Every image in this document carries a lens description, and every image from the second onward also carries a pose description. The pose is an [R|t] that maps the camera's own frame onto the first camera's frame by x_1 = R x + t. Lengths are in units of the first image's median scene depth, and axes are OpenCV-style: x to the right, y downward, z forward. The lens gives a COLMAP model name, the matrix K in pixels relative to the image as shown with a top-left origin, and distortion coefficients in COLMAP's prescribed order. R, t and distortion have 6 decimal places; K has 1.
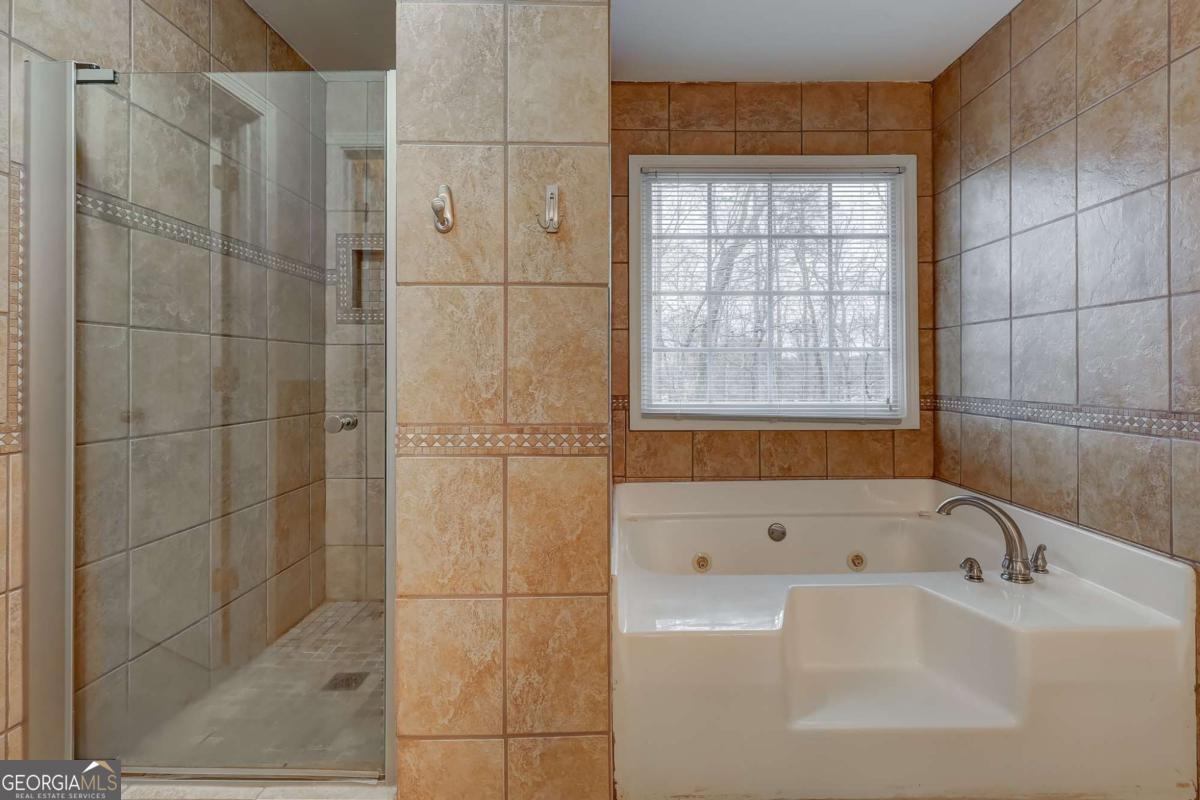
lens RADIAL K [[554.1, 0, 601.0], [0, 554.1, 368.3], [0, 0, 1]] dist [-0.003225, 0.000086]
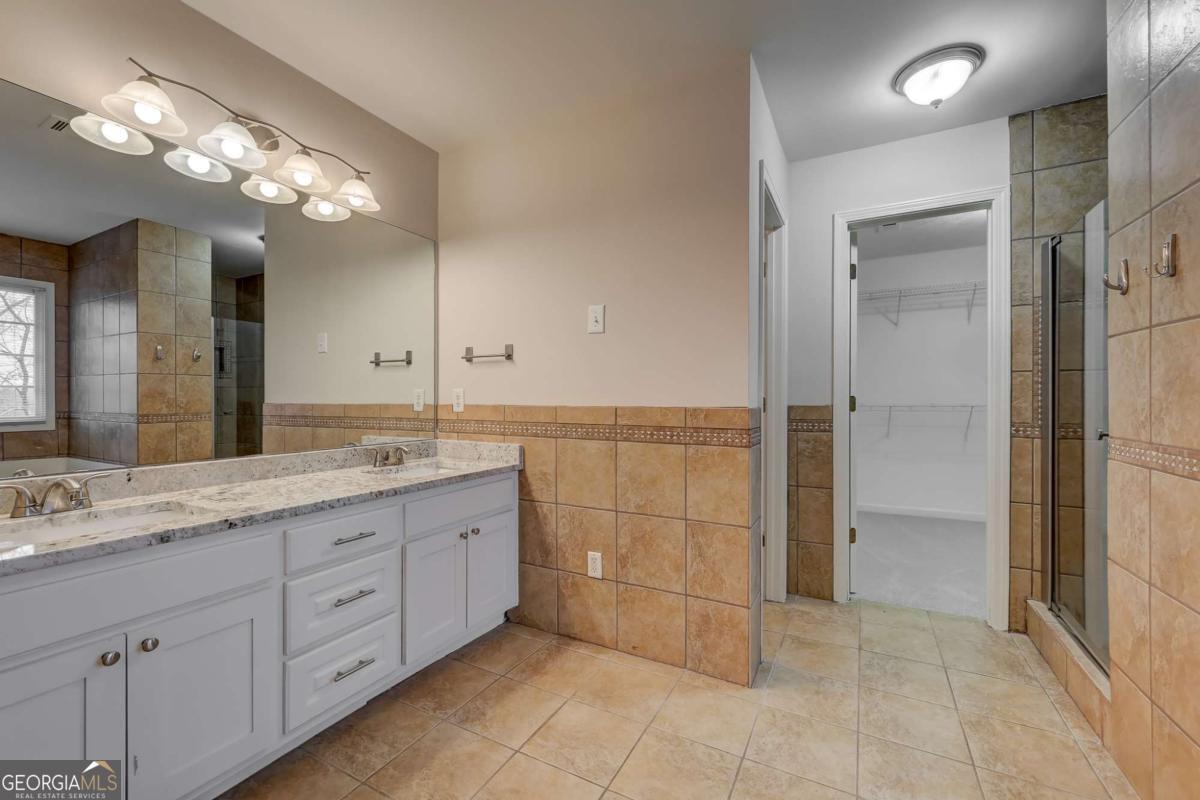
lens RADIAL K [[483.1, 0, 600.0], [0, 483.1, 400.0], [0, 0, 1]] dist [0.000006, 0.000024]
pose [[-0.484532, 0.004613, -0.874762, 1.334148], [0.002990, 0.999989, 0.003618, -0.000243], [0.874769, -0.000862, -0.484540, 0.458679]]
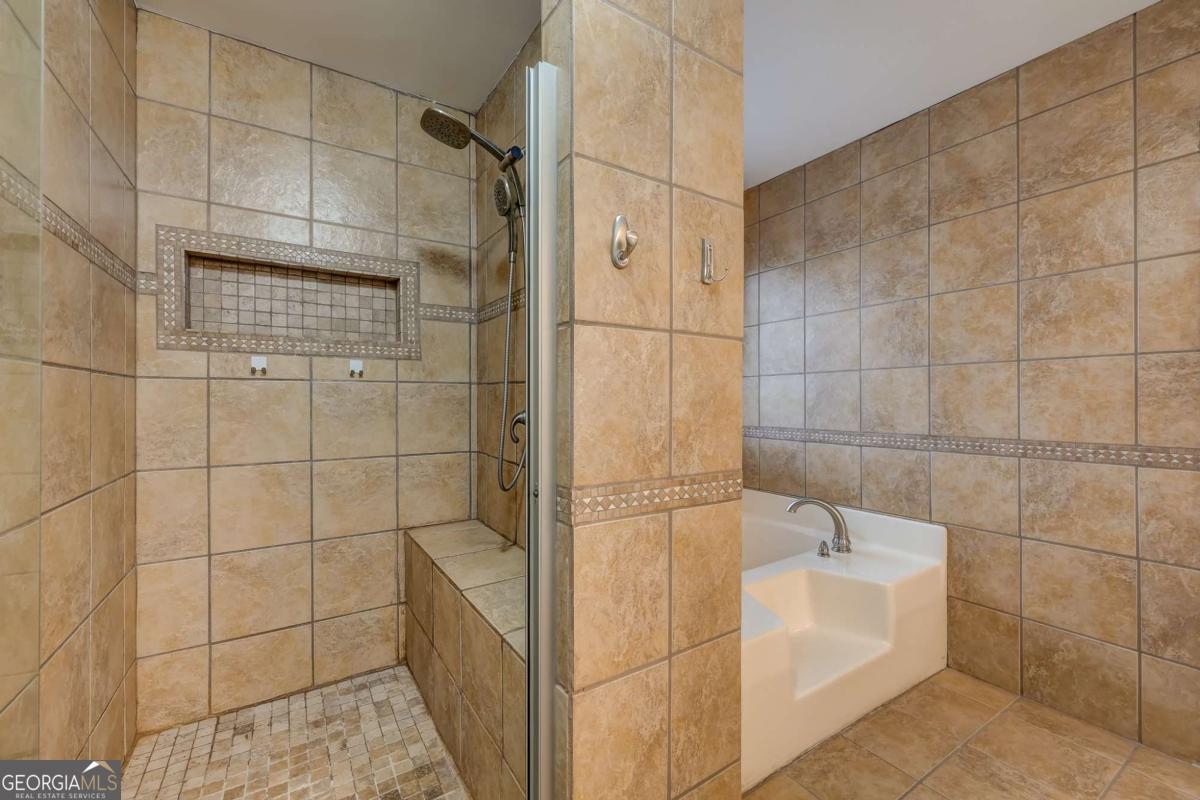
lens RADIAL K [[483.1, 0, 600.0], [0, 483.1, 400.0], [0, 0, 1]] dist [0.000006, 0.000024]
pose [[0.849867, 0.001313, 0.526995, -0.717054], [-0.001670, 0.999999, 0.000202, -0.032809], [-0.526994, -0.001051, 0.849868, 0.353362]]
